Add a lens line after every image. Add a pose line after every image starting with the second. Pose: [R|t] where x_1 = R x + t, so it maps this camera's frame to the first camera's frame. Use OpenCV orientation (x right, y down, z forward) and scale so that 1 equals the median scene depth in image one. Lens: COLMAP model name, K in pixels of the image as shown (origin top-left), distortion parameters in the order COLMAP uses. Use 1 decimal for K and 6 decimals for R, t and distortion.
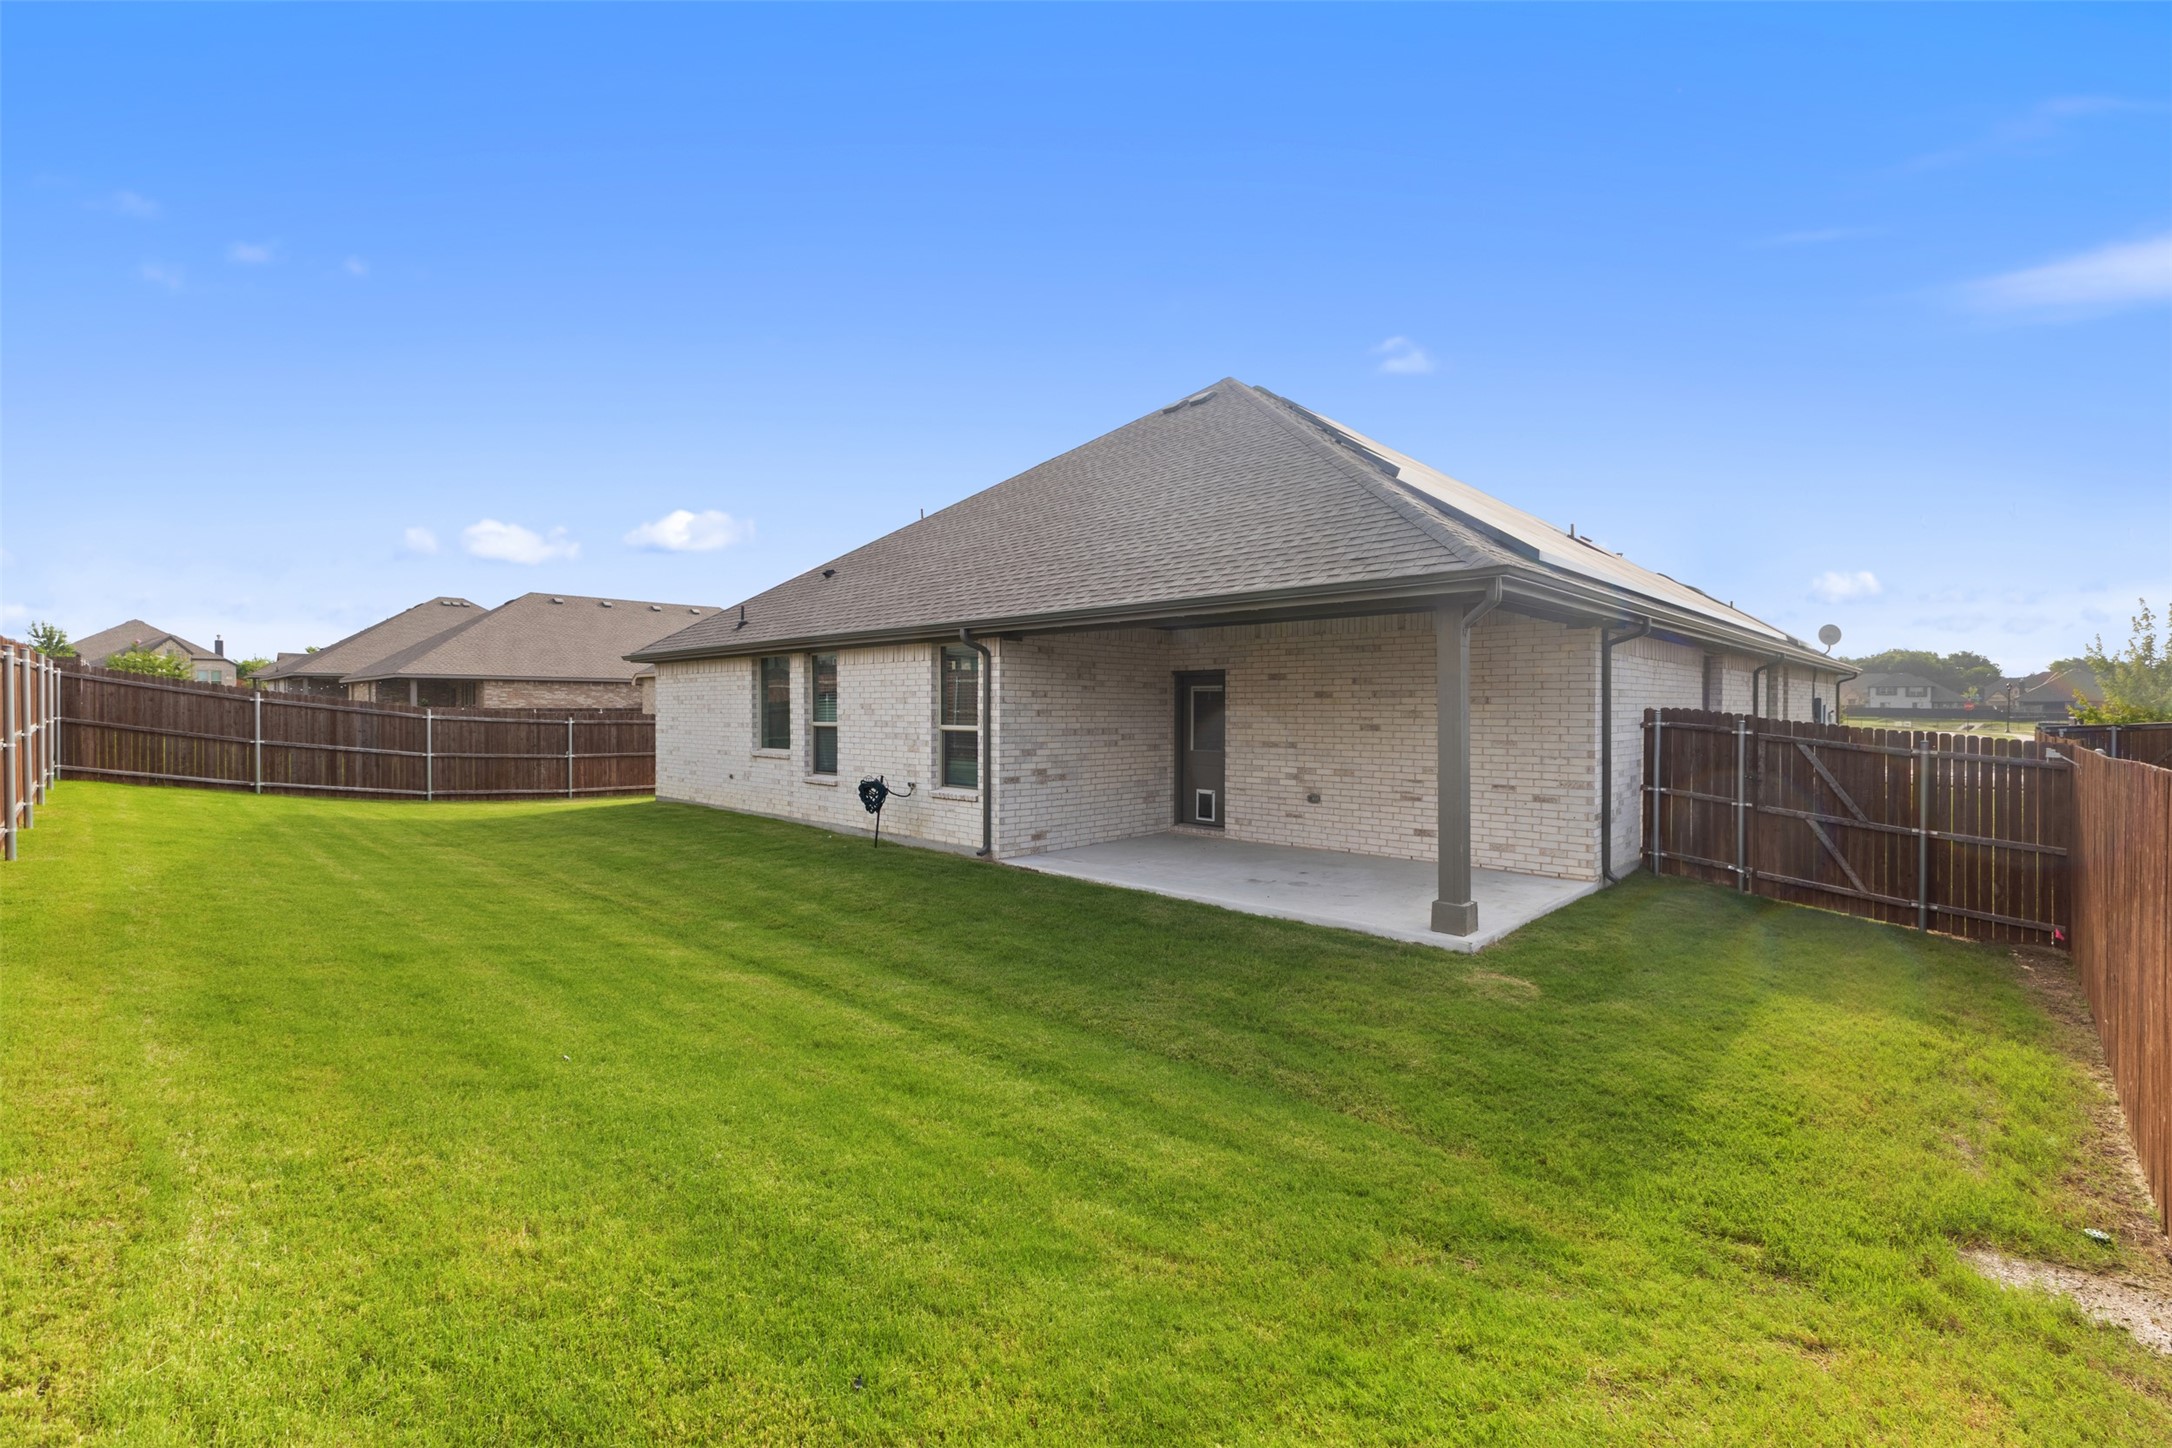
lens RADIAL K [[927.2, 0, 1071.4], [0, 927.2, 717.7], [0, 0, 1]] dist [0.002042, 0.000322]
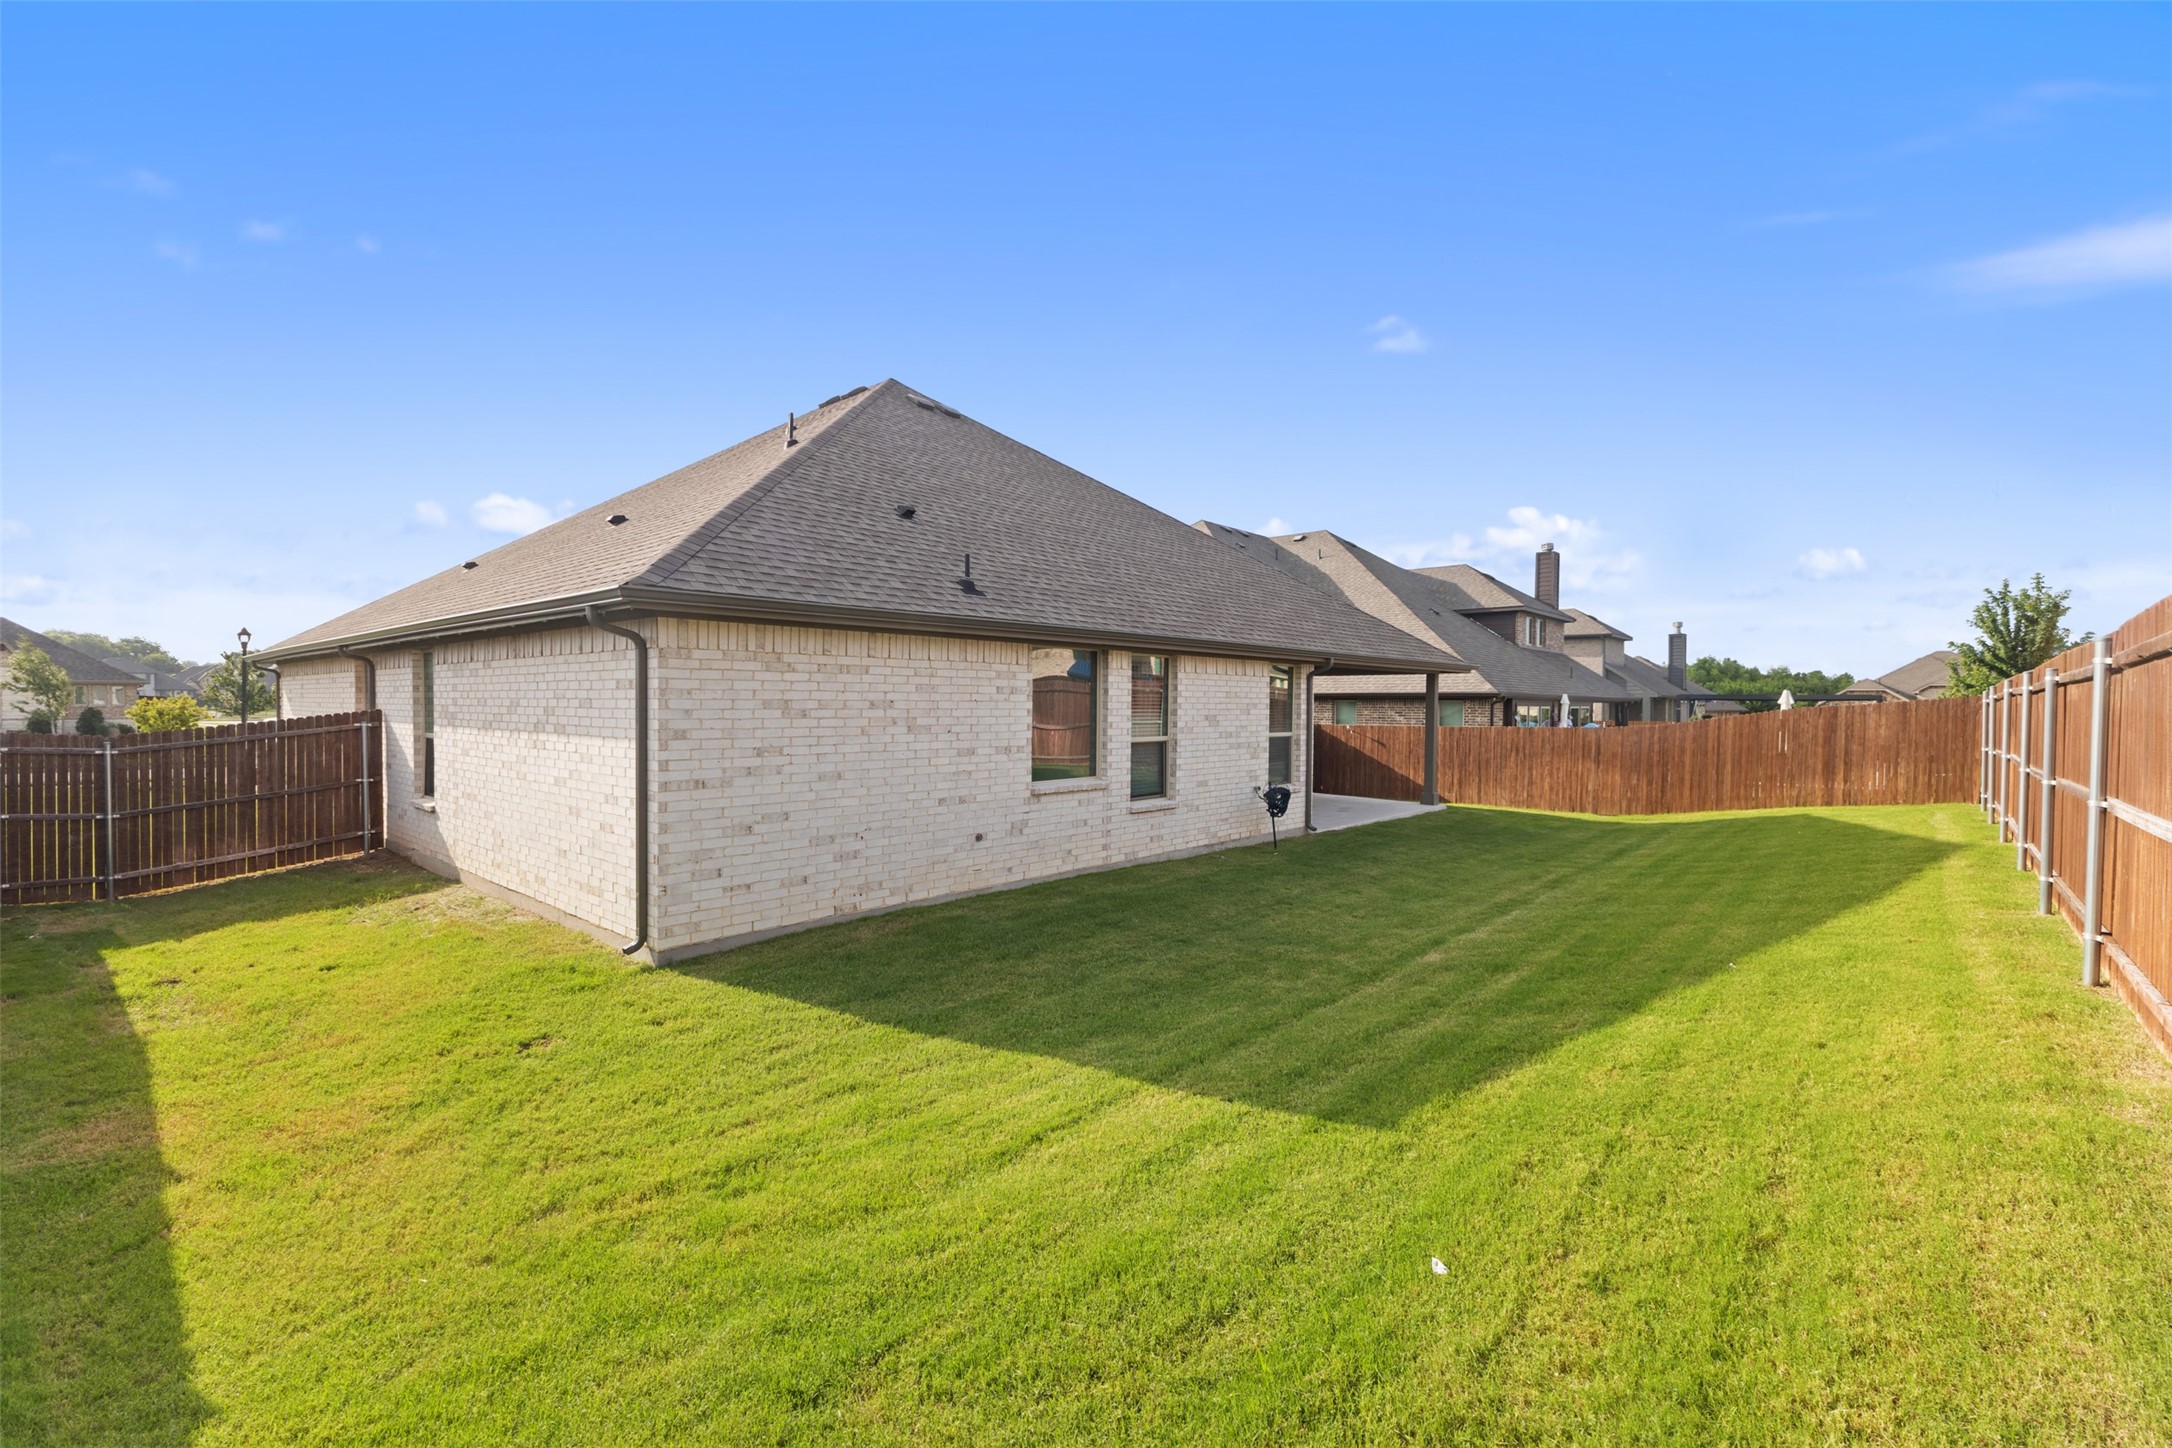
lens RADIAL K [[927.2, 0, 1067.5], [0, 927.2, 721.8], [0, 0, 1]] dist [0.002042, 0.000322]
pose [[-0.026005, -0.022099, 0.999418, -1.364617], [0.002755, 0.999750, 0.022178, -0.034424], [-0.999658, 0.003330, -0.025938, 1.352865]]
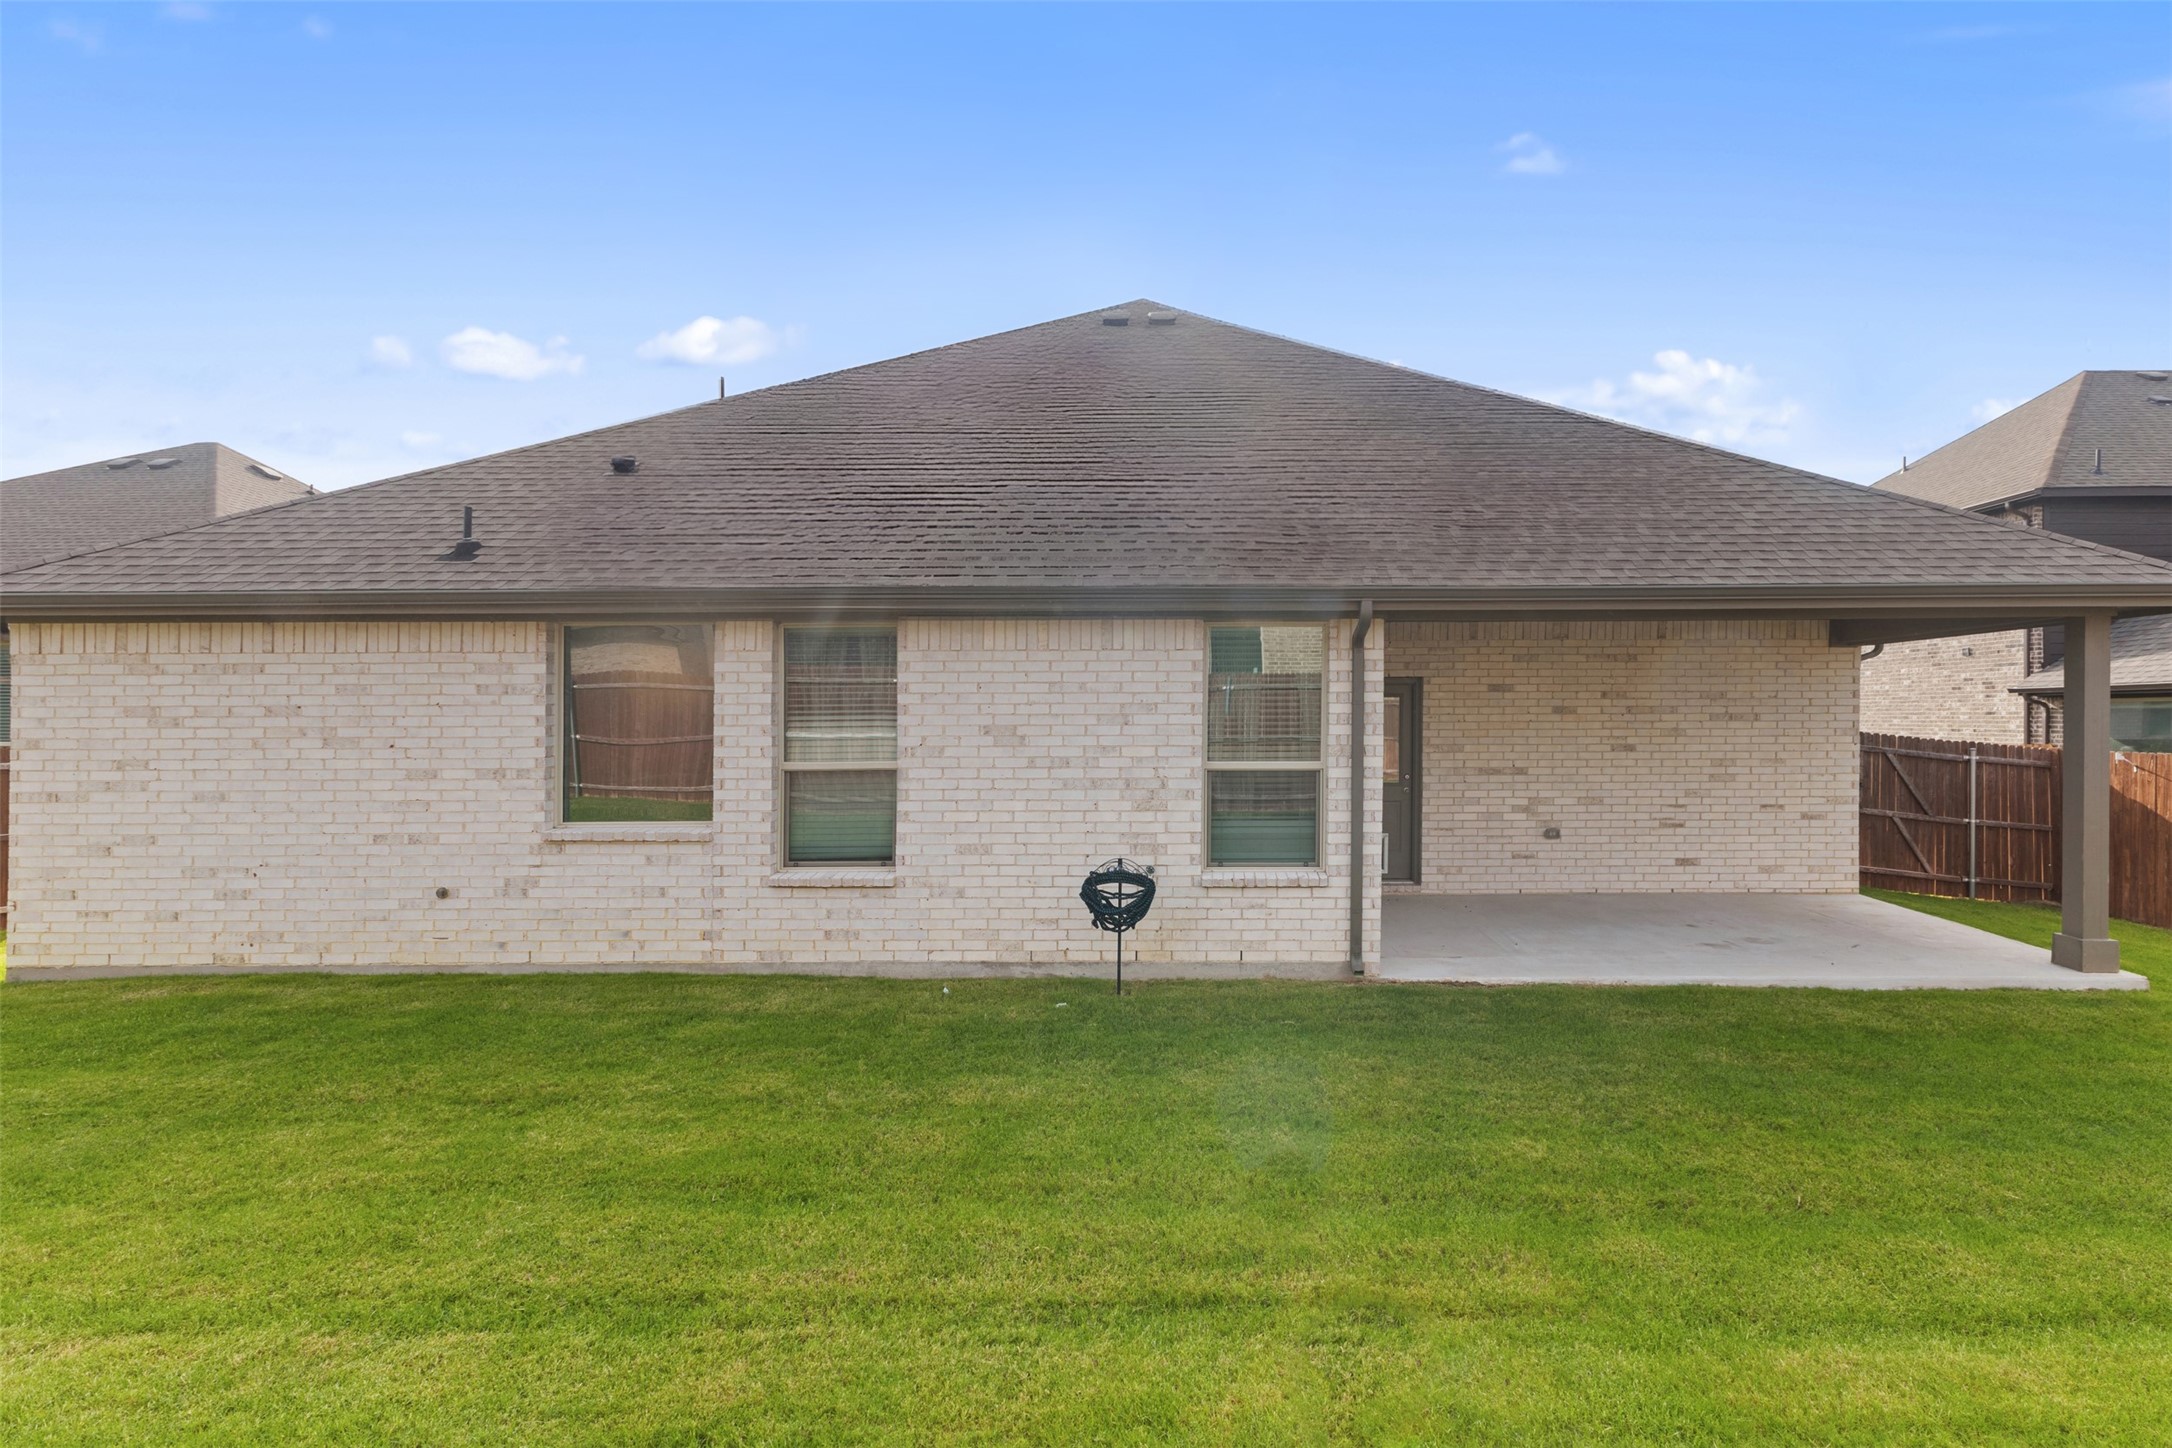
lens RADIAL K [[987.6, 0, 1084.0], [0, 987.6, 710.9], [0, 0, 1]] dist [0.005846, -0.000440]
pose [[0.723089, -0.000680, 0.690755, -0.663337], [0.011289, 0.999878, -0.010833, -0.019132], [-0.690663, 0.015631, 0.723008, 0.643343]]
